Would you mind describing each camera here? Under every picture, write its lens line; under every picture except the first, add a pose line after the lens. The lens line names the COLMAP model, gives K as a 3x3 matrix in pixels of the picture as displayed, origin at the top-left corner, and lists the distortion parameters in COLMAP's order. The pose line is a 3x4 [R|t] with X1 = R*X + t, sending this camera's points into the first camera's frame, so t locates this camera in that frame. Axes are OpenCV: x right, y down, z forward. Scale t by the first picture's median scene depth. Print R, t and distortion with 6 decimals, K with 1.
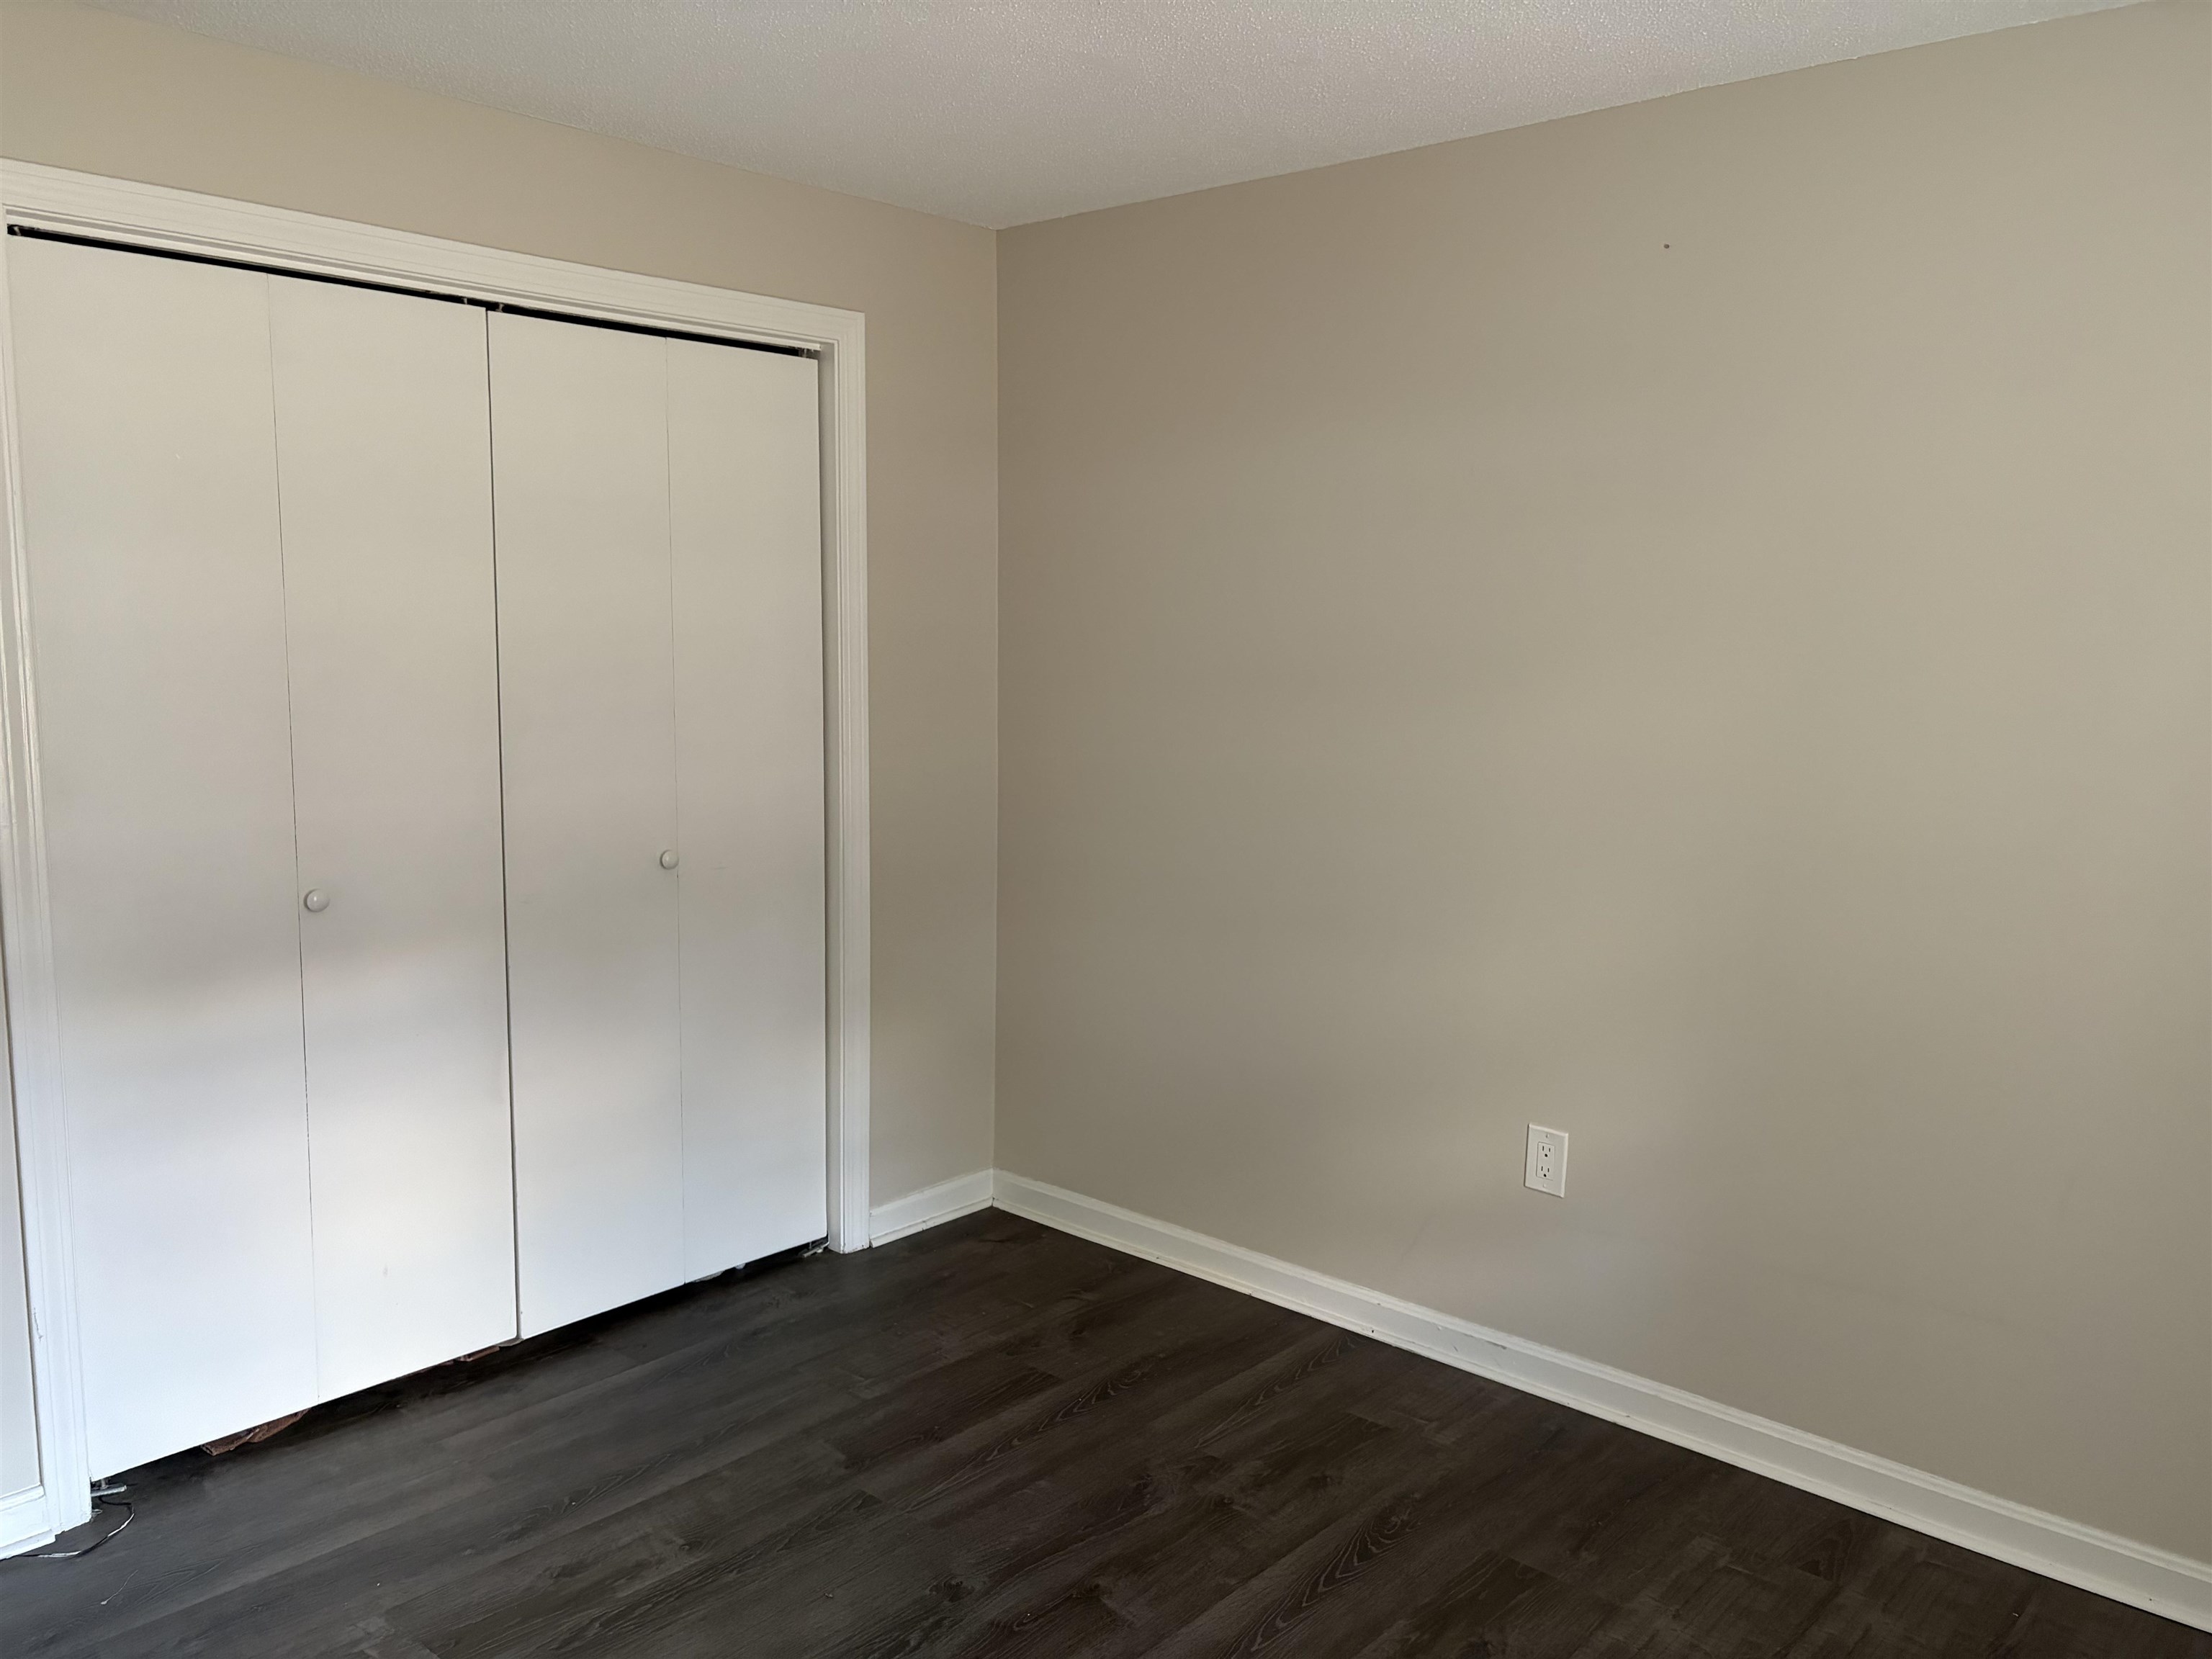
lens RADIAL K [[1606.3, 0, 1107.5], [0, 1606.3, 843.3], [0, 0, 1]] dist [0.008406, 0.002567]
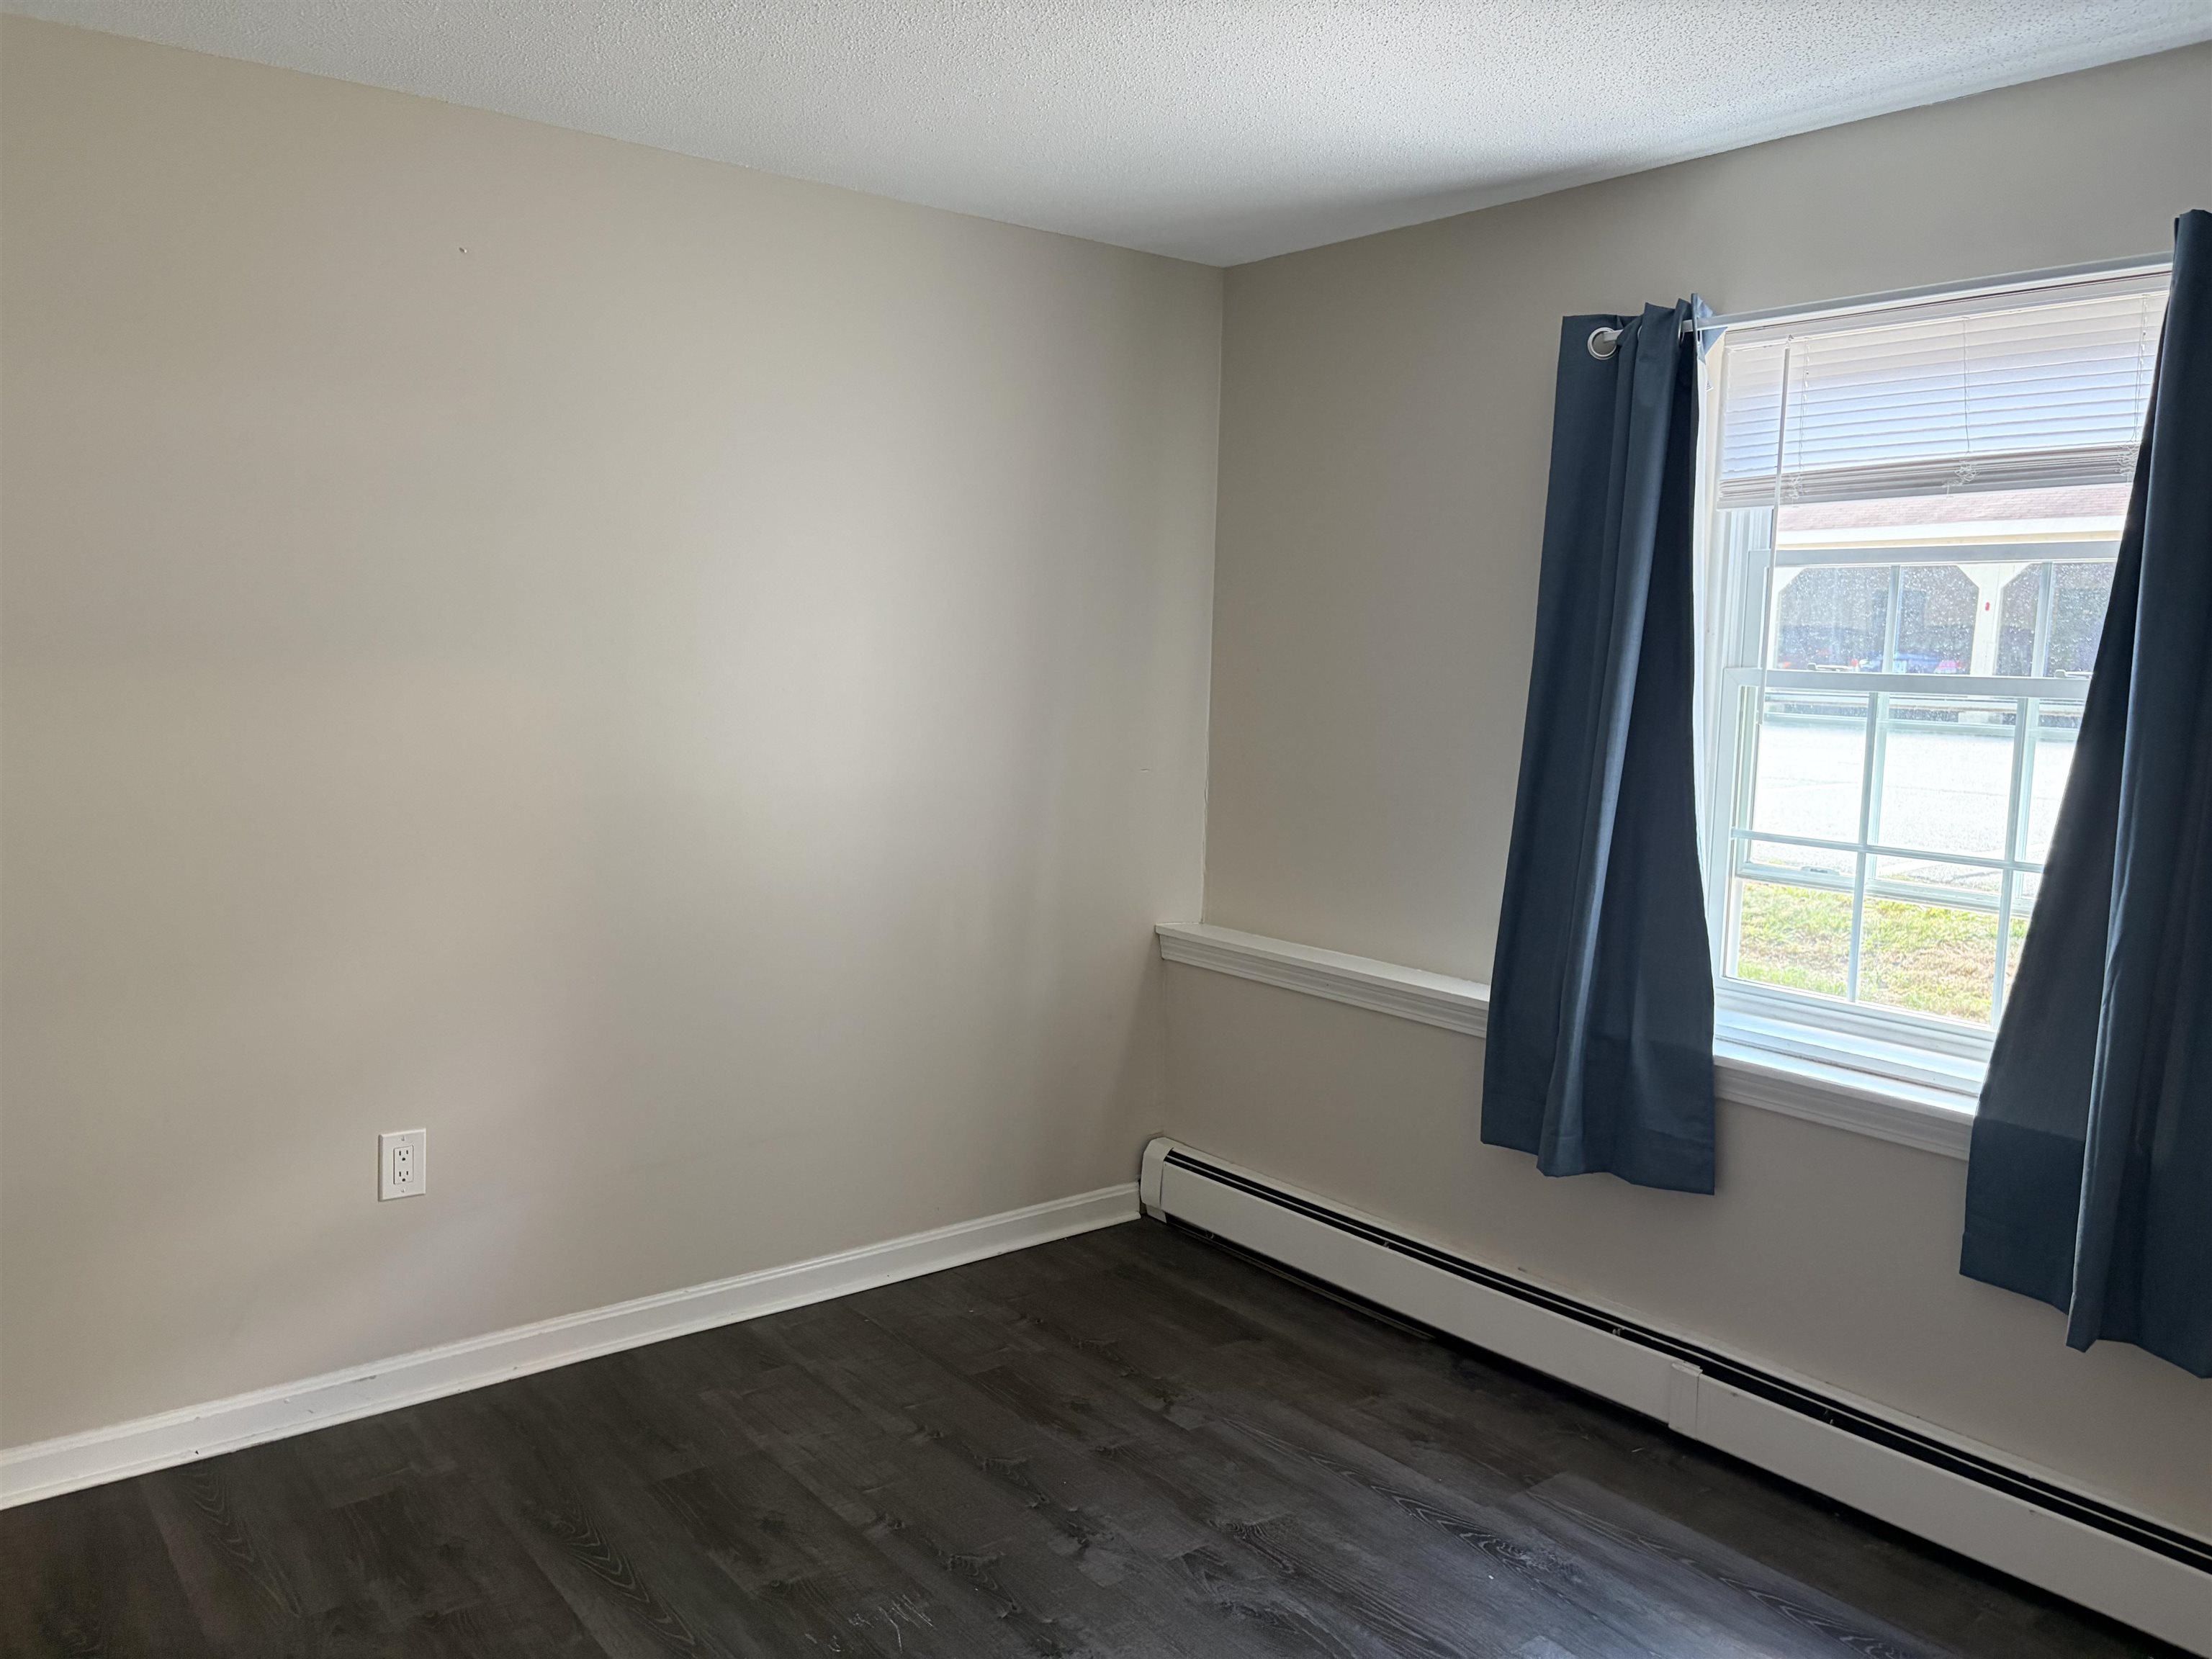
lens RADIAL K [[1691.7, 0, 1108.7], [0, 1691.7, 817.8], [0, 0, 1]] dist [-0.000780, -0.004723]
pose [[0.150097, -0.110193, 0.982511, -0.694697], [0.098047, 0.990530, 0.096114, -0.071763], [-0.983798, 0.081906, 0.159479, 0.431038]]
